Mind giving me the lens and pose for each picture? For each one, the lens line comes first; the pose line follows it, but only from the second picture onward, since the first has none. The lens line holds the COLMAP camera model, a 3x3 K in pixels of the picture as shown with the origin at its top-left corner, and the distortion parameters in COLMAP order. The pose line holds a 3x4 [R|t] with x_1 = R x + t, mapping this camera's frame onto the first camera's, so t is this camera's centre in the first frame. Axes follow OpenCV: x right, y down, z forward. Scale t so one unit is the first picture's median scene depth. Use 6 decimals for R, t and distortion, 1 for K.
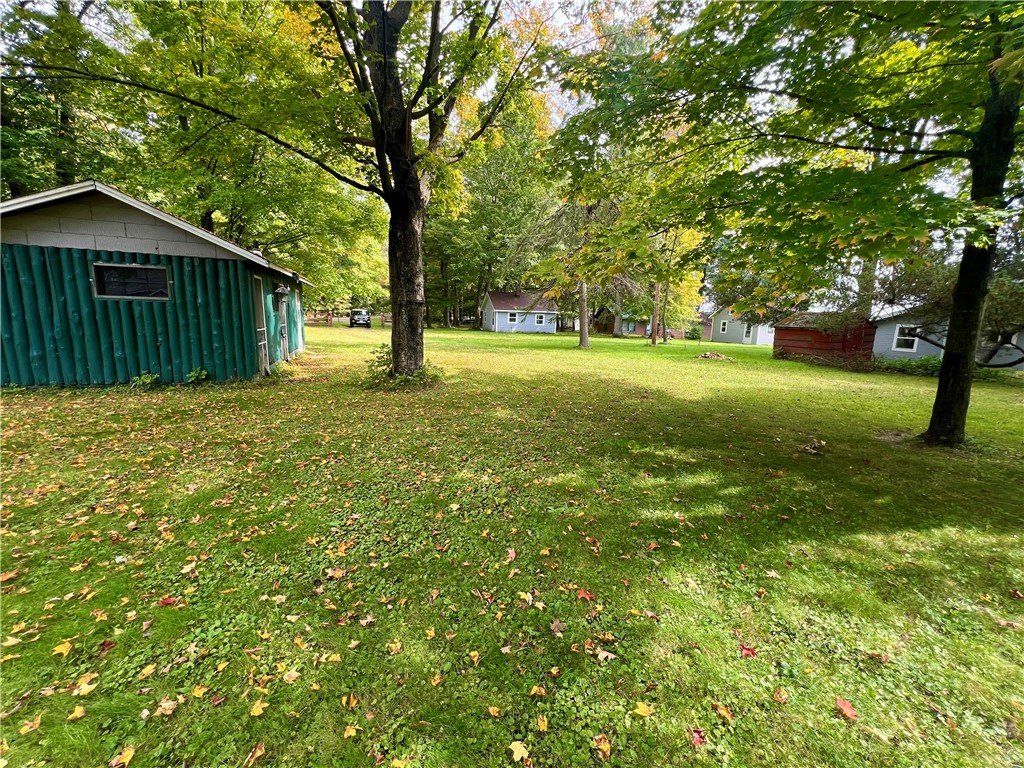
lens RADIAL K [[409.3, 0, 509.4], [0, 409.3, 382.4], [0, 0, 1]] dist [-0.000313, 0.000040]
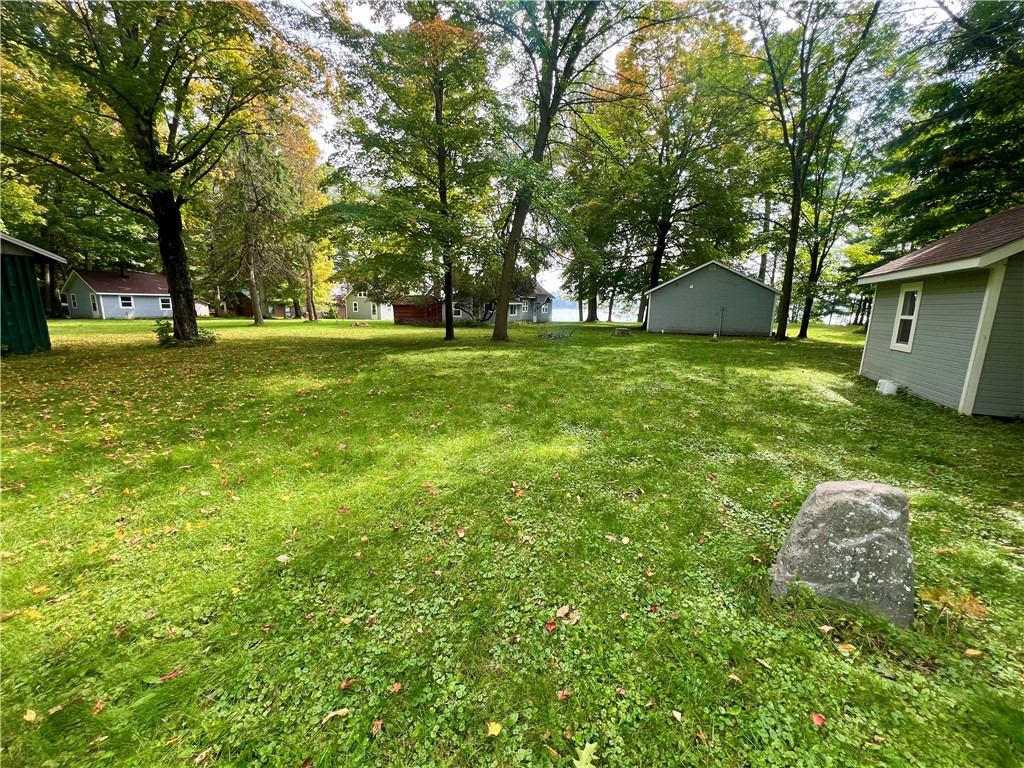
lens RADIAL K [[409.3, 0, 509.4], [0, 409.3, 382.4], [0, 0, 1]] dist [-0.000313, 0.000040]
pose [[0.656443, -0.158137, 0.737614, -0.234374], [0.127631, 0.986967, 0.098010, 0.053911], [-0.743500, 0.029805, 0.668071, -0.332012]]
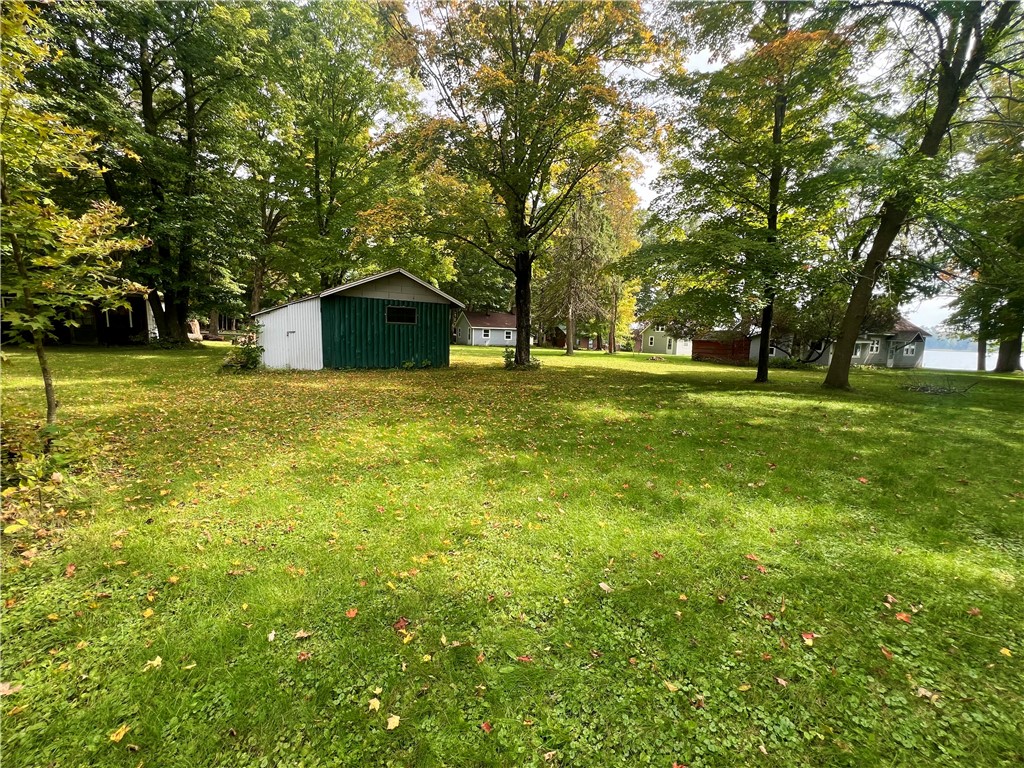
lens RADIAL K [[409.3, 0, 509.4], [0, 409.3, 382.4], [0, 0, 1]] dist [-0.000313, 0.000040]
pose [[0.985250, -0.017139, 0.170262, -0.243112], [0.023500, 0.999096, -0.035414, 0.050738], [-0.169501, 0.038893, 0.984762, -0.324778]]
